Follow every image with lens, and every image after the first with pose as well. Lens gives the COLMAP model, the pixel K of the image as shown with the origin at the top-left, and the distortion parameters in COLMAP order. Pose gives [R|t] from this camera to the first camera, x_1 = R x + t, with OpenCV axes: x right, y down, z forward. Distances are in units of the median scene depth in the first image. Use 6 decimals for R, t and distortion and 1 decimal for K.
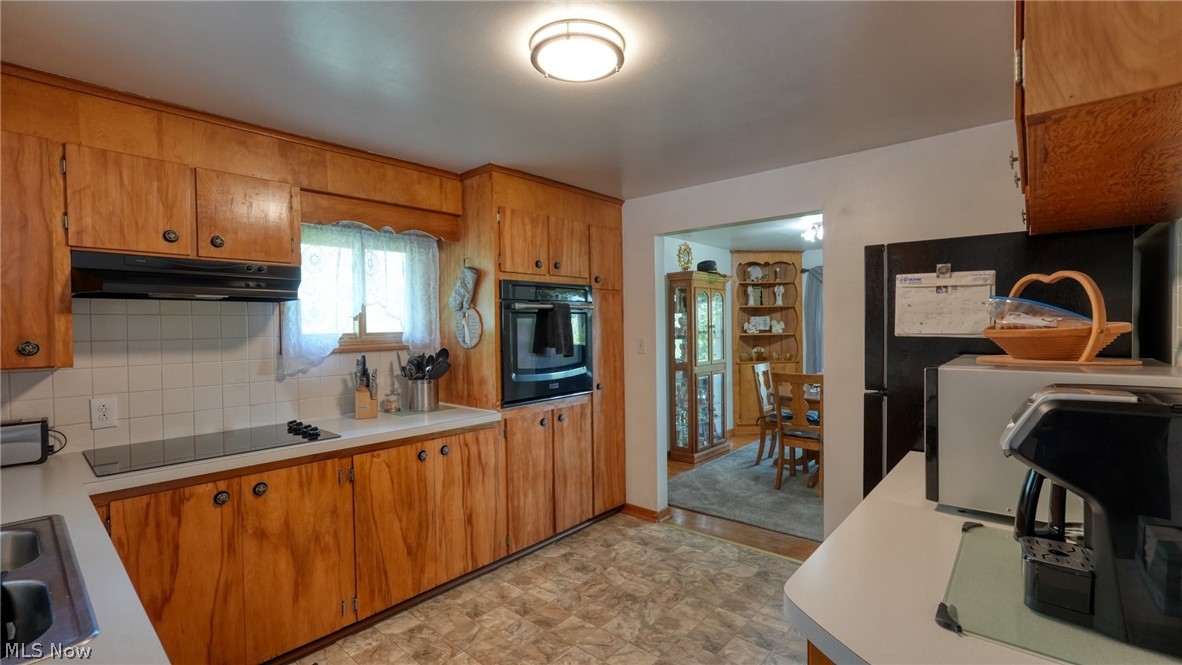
lens RADIAL K [[517.0, 0, 589.6], [0, 517.0, 333.8], [0, 0, 1]] dist [-0.018059, 0.009610]
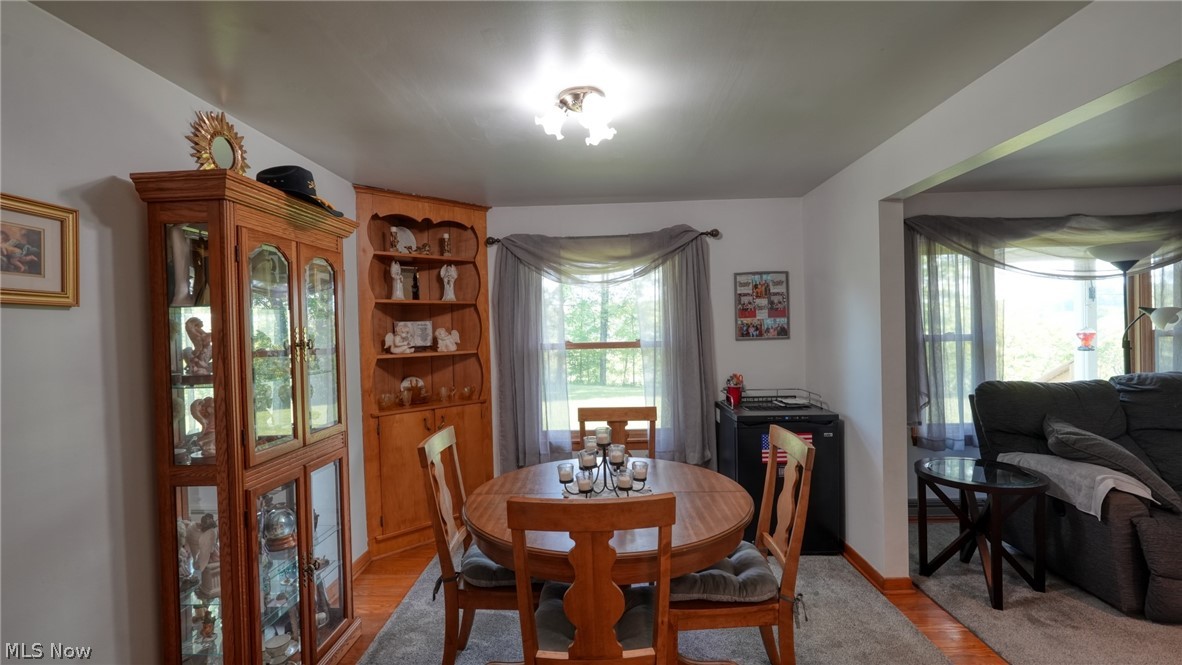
lens RADIAL K [[517.0, 0, 589.6], [0, 517.0, 333.8], [0, 0, 1]] dist [-0.018059, 0.009610]
pose [[0.771498, -0.012170, 0.636115, 0.133737], [0.023833, 0.999668, -0.009779, -0.011426], [-0.635785, 0.022705, 0.771532, 0.488030]]
